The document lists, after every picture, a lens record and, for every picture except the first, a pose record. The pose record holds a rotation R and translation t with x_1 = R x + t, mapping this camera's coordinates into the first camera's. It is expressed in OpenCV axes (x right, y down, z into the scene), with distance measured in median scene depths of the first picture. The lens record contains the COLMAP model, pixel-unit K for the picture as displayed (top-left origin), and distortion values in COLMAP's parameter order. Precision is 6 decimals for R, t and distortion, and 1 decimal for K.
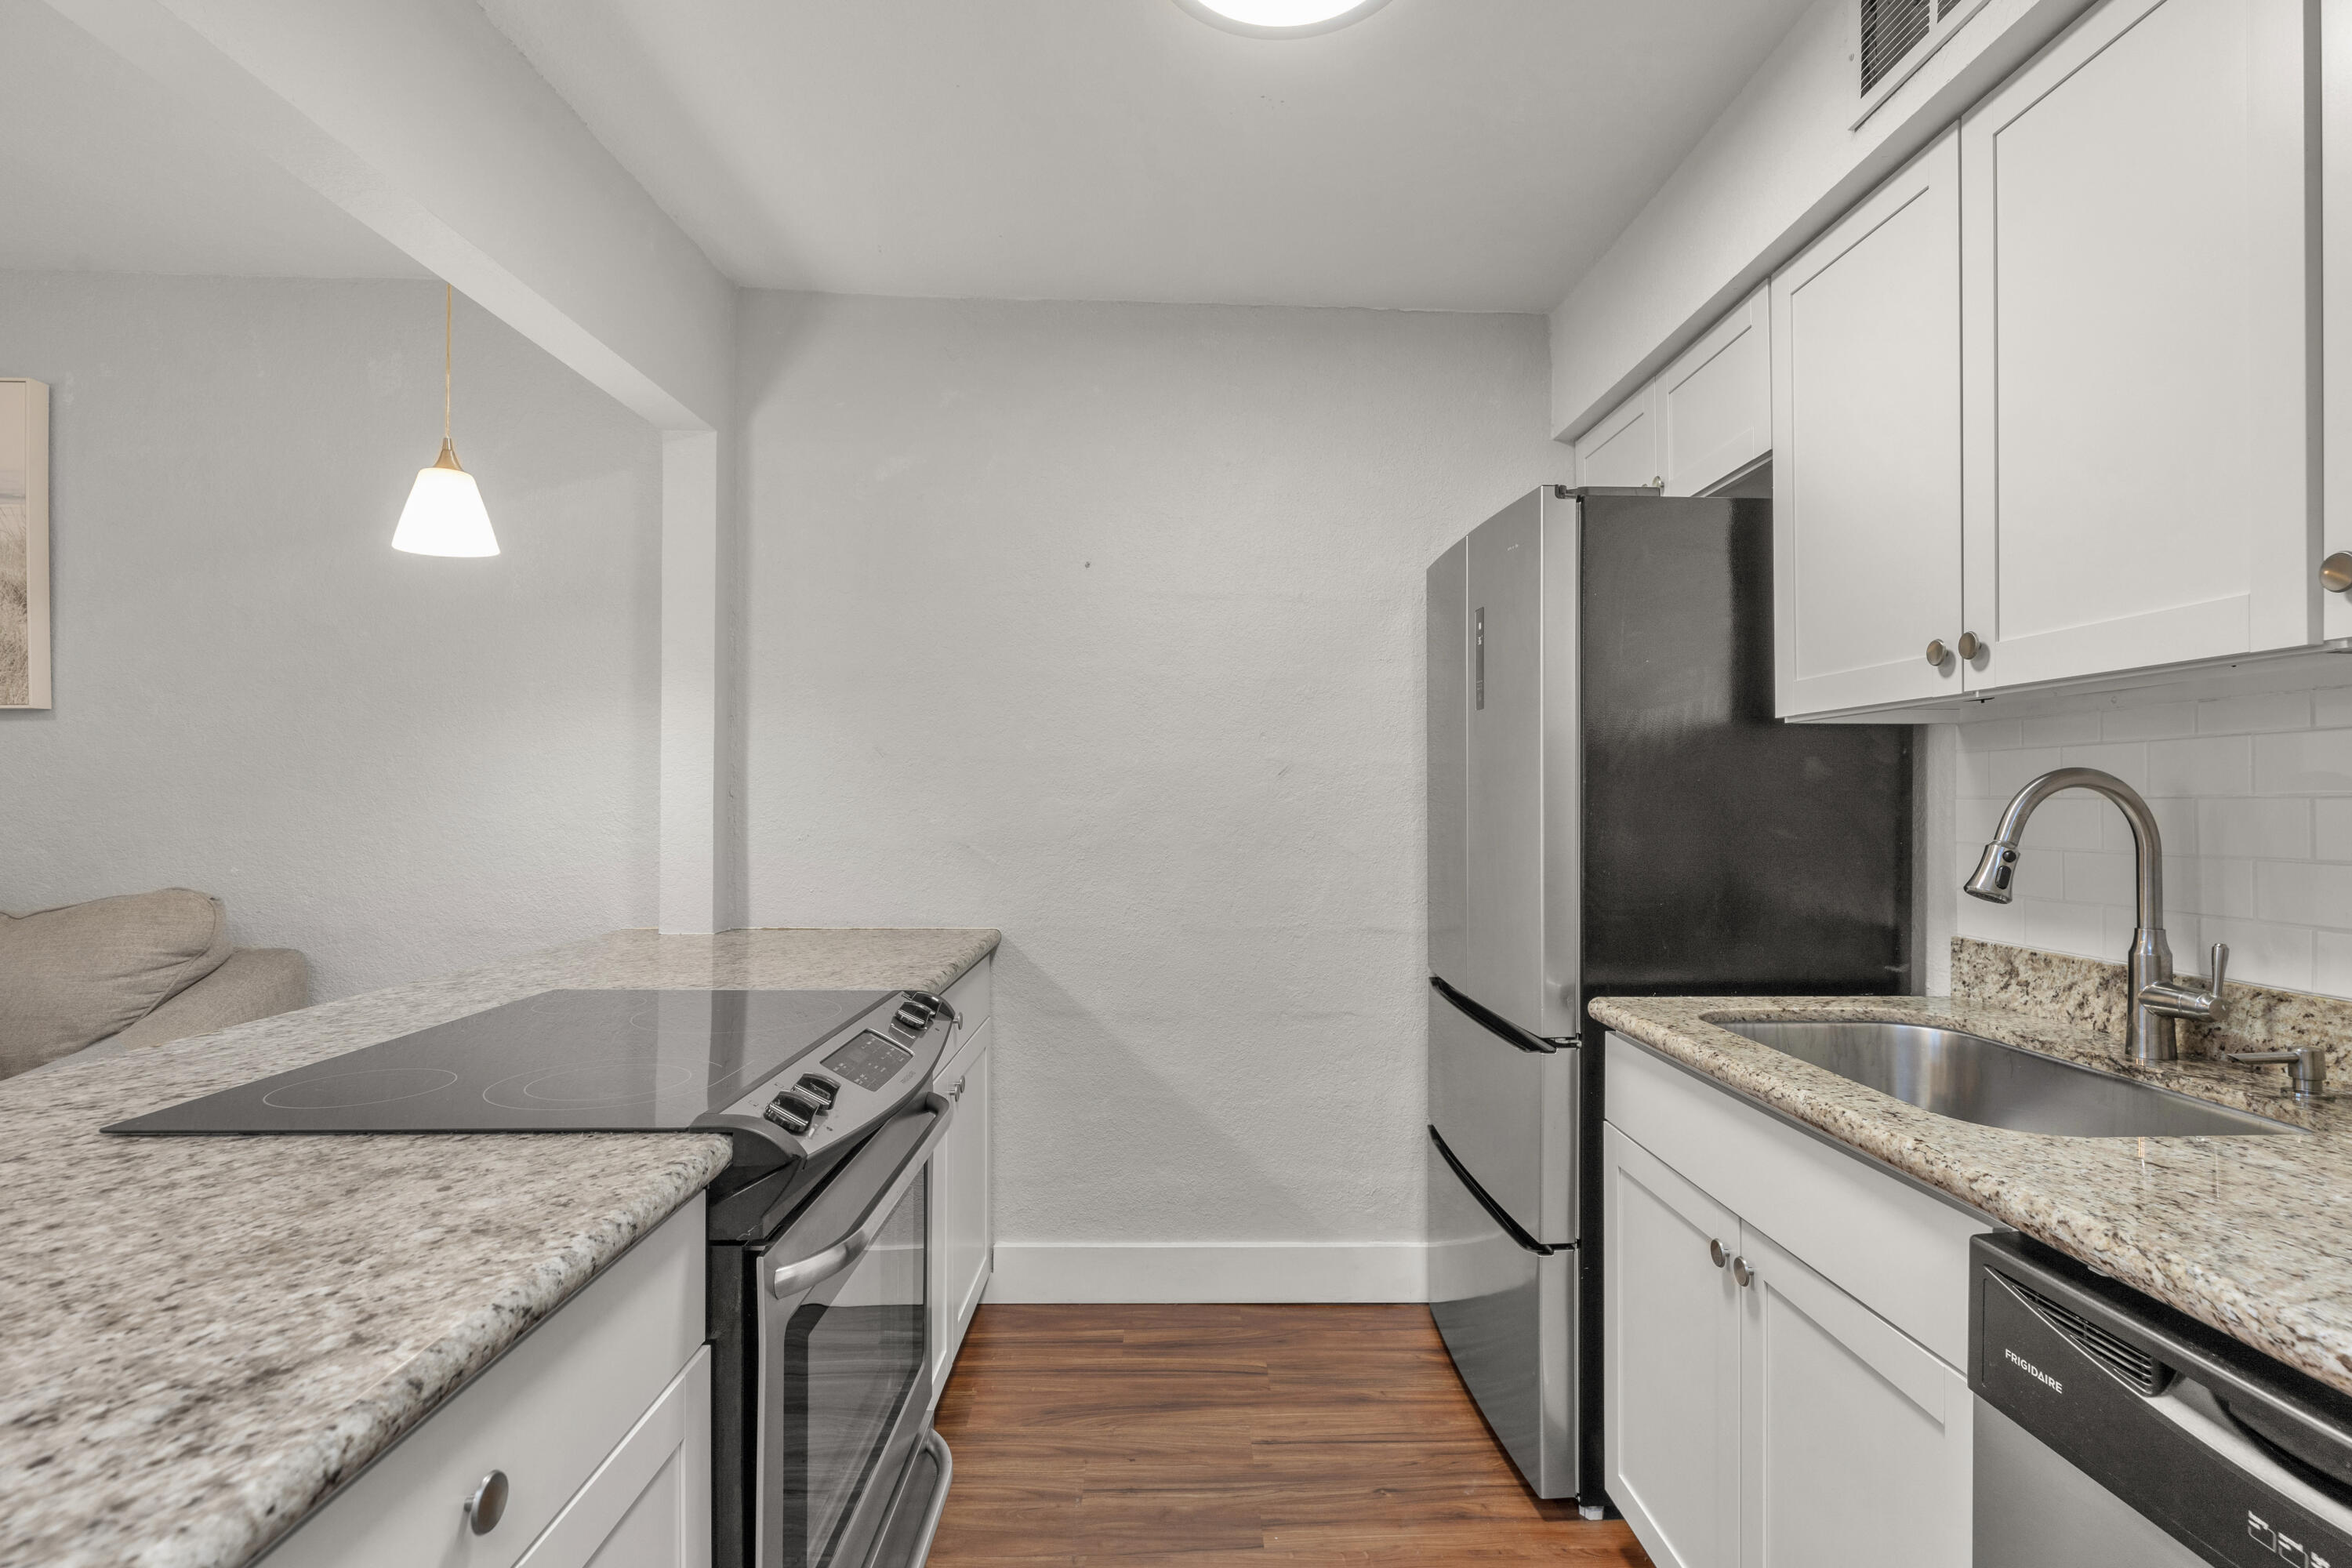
lens RADIAL K [[1157.4, 0, 1192.9], [0, 1157.4, 791.8], [0, 0, 1]] dist [-0.005452, -0.000763]
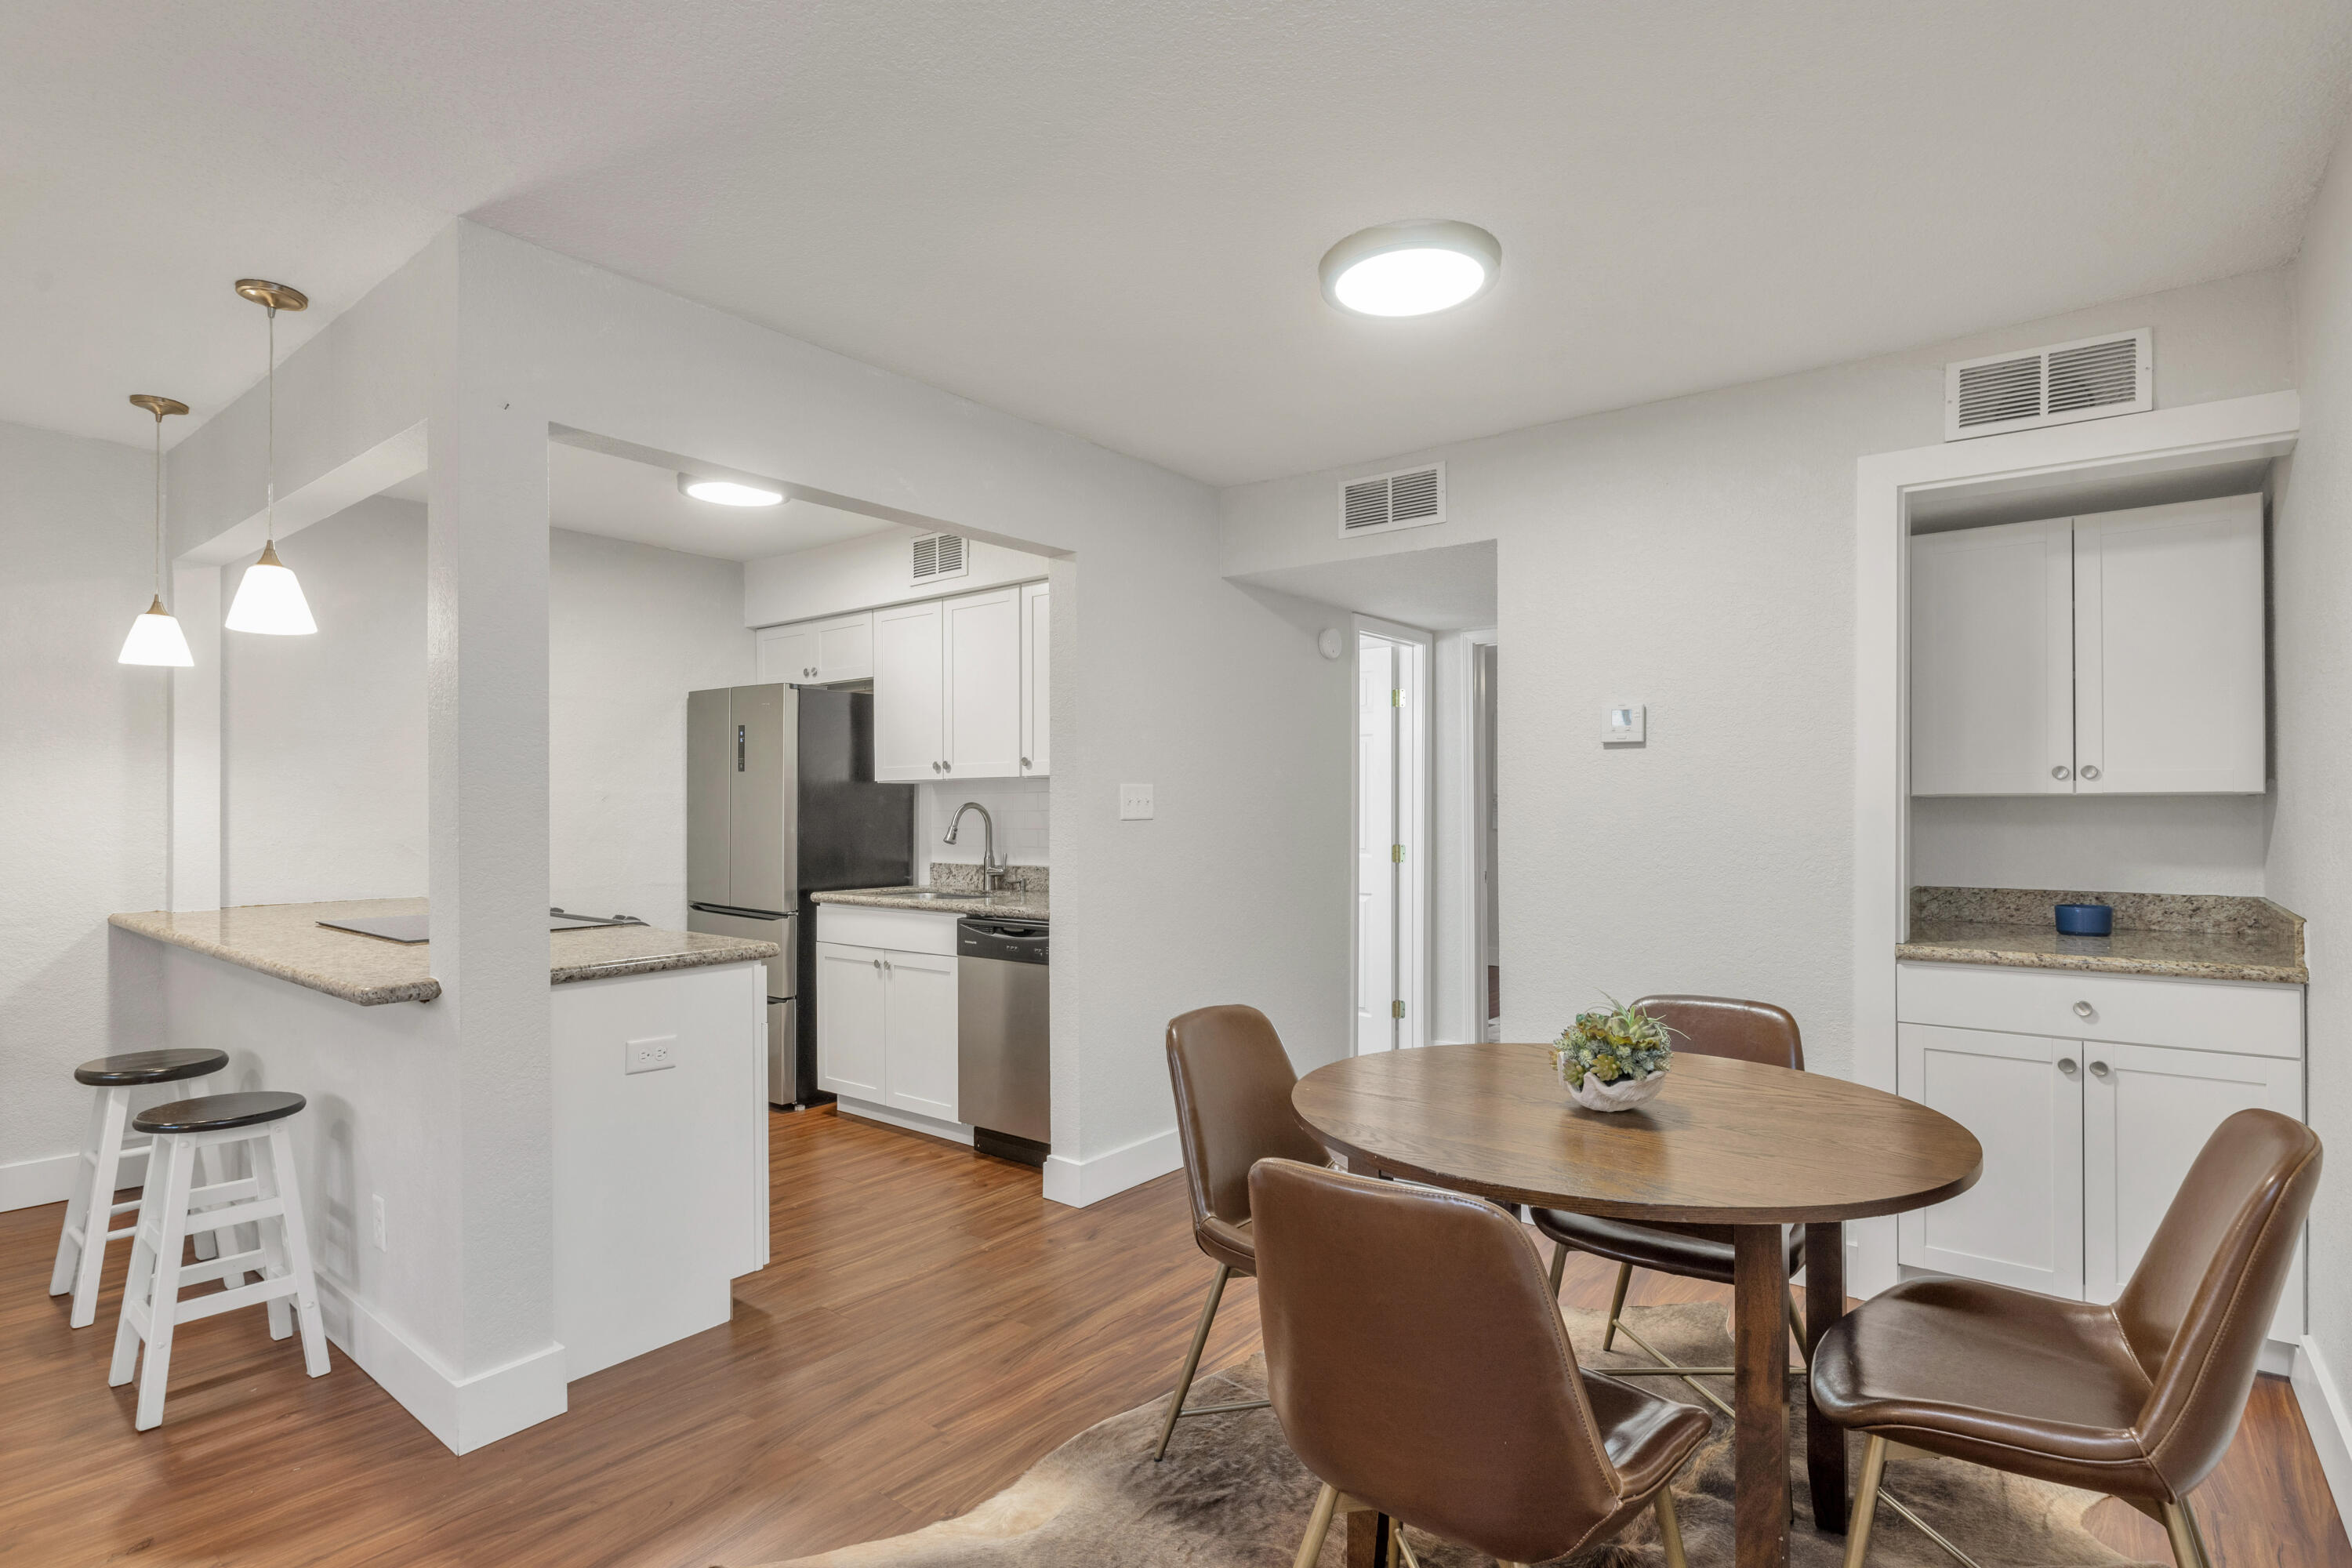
lens RADIAL K [[1157.4, 0, 1175.6], [0, 1157.4, 801.2], [0, 0, 1]] dist [-0.005452, -0.000763]
pose [[0.651233, -0.002507, 0.758874, -1.095520], [0.000198, 0.999995, 0.003134, -0.028662], [-0.758878, -0.001891, 0.651230, -1.281269]]
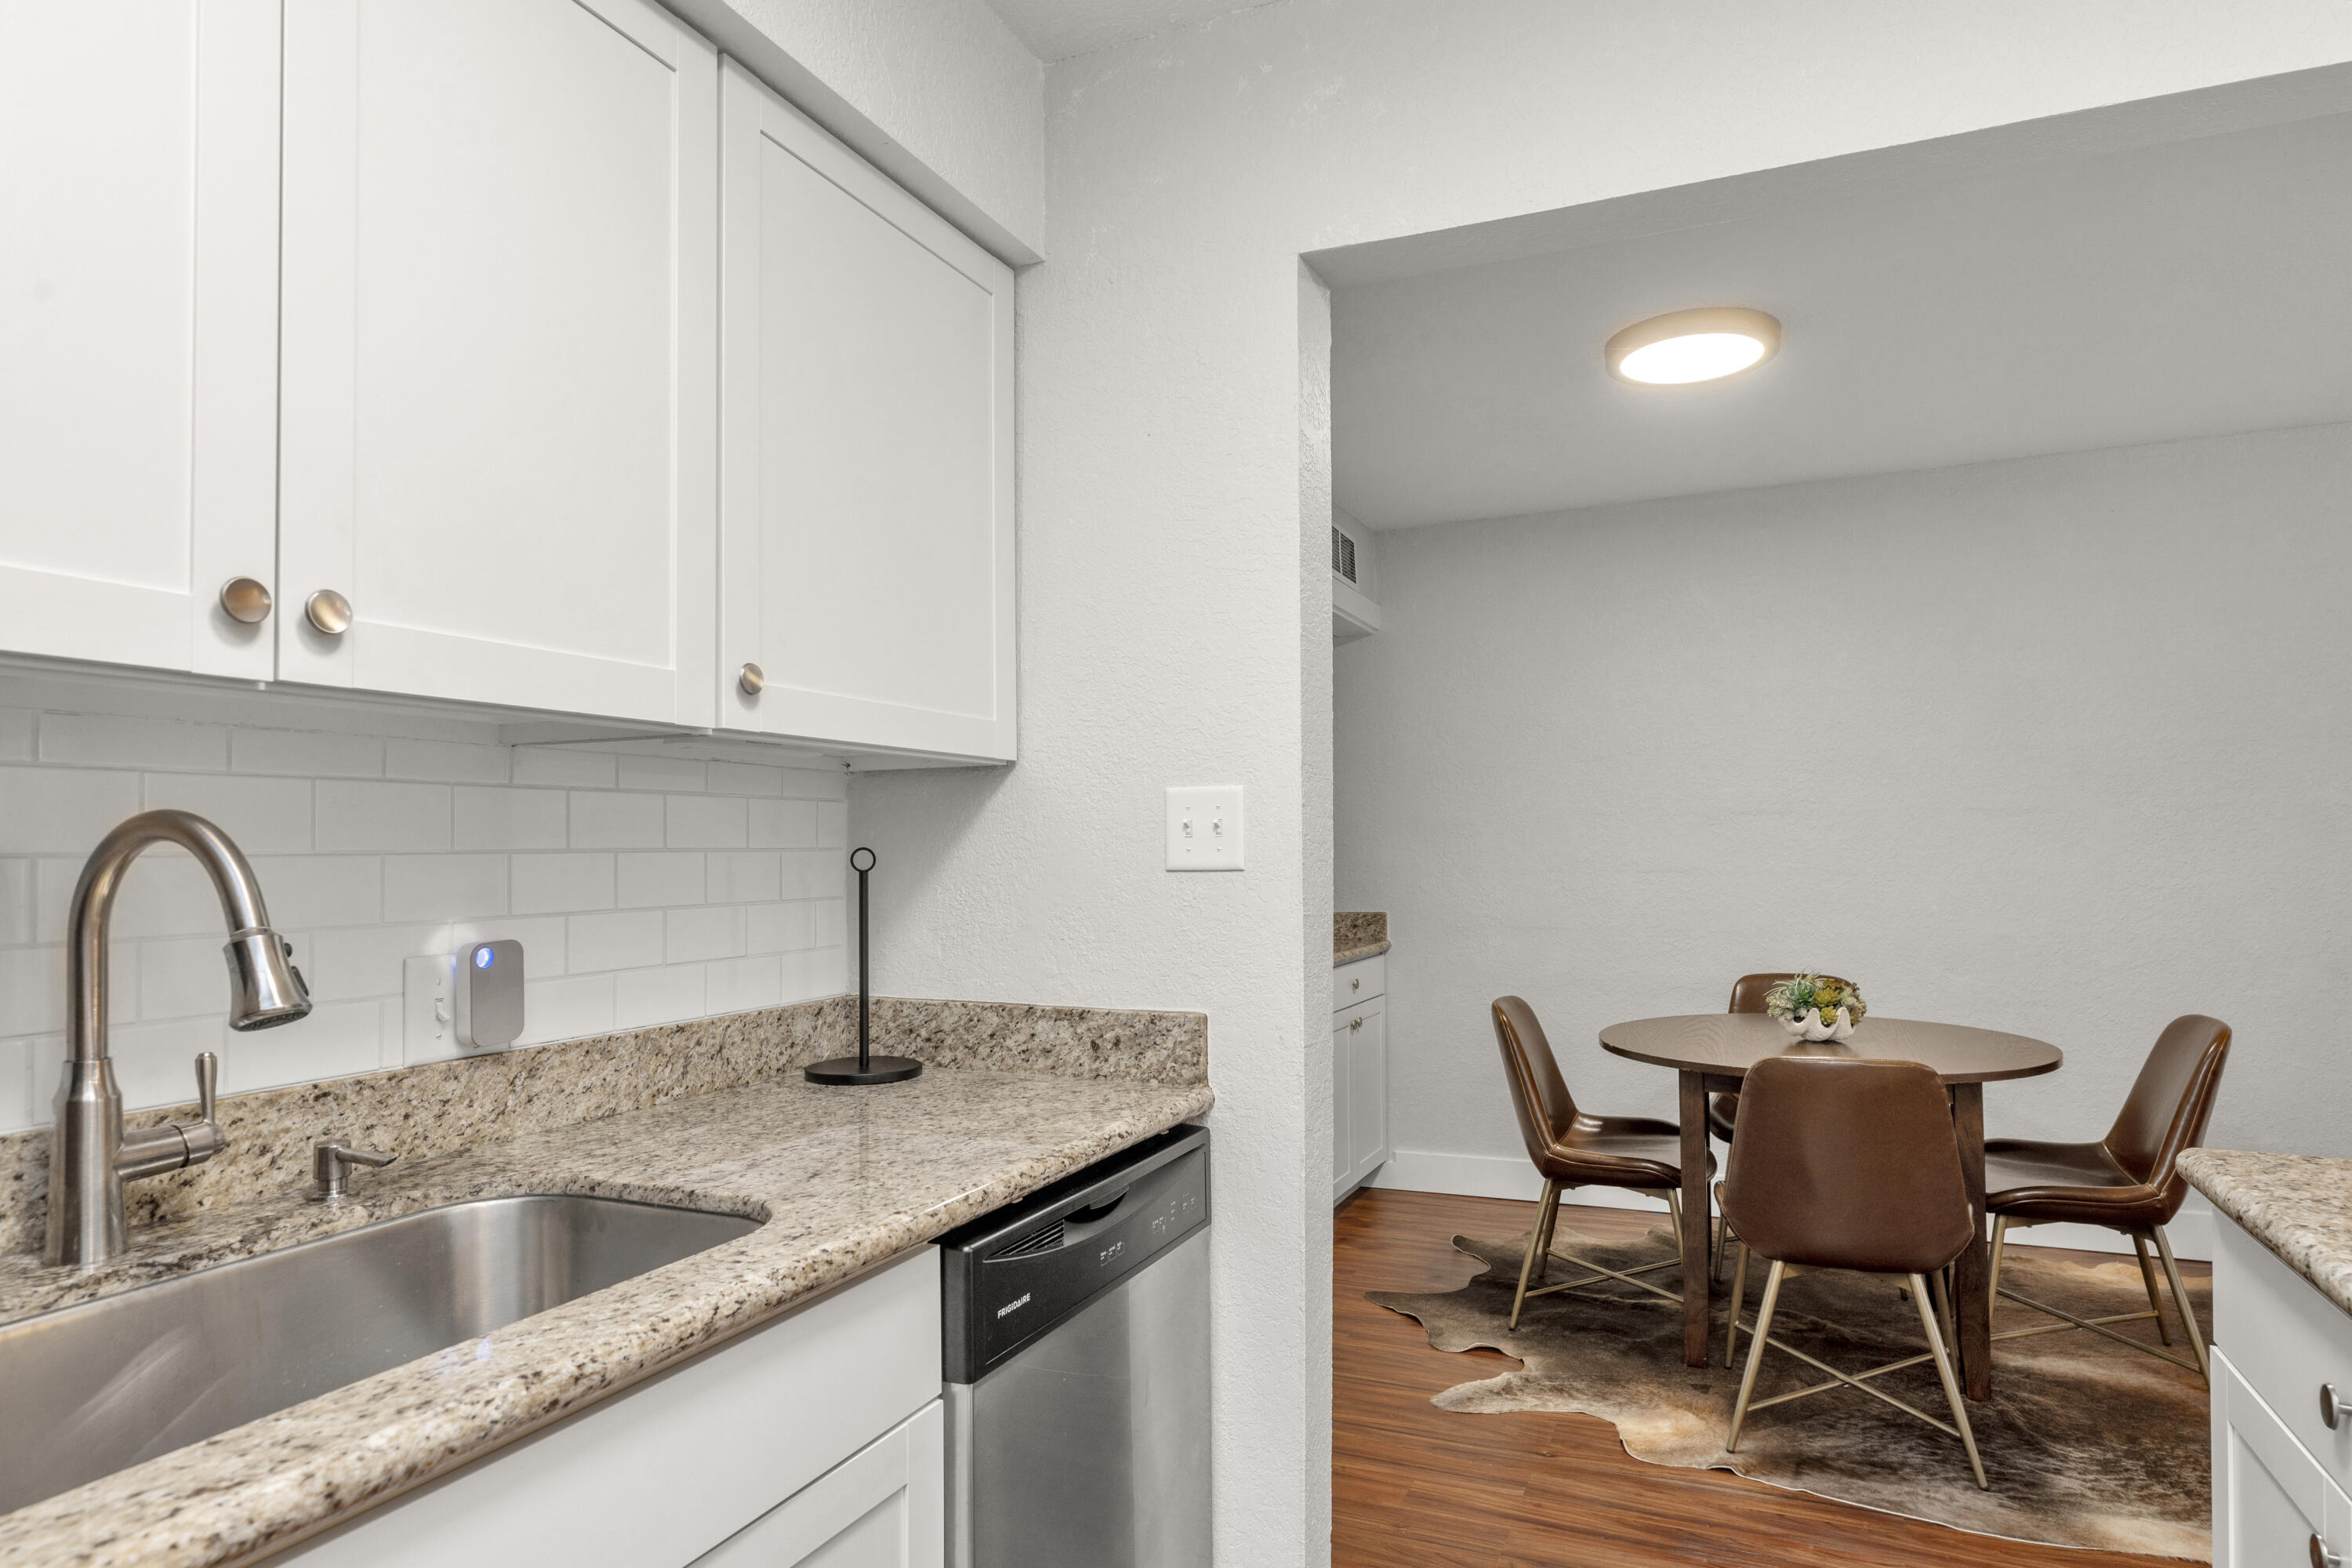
lens RADIAL K [[1318.4, 0, 1177.4], [0, 1318.4, 830.8], [0, 0, 1]] dist [-0.003737, 0.003825]
pose [[-0.898905, 0.008485, 0.438060, -0.039491], [-0.000953, 0.999772, -0.021321, 0.003988], [-0.438142, -0.019583, -0.898693, 1.153076]]
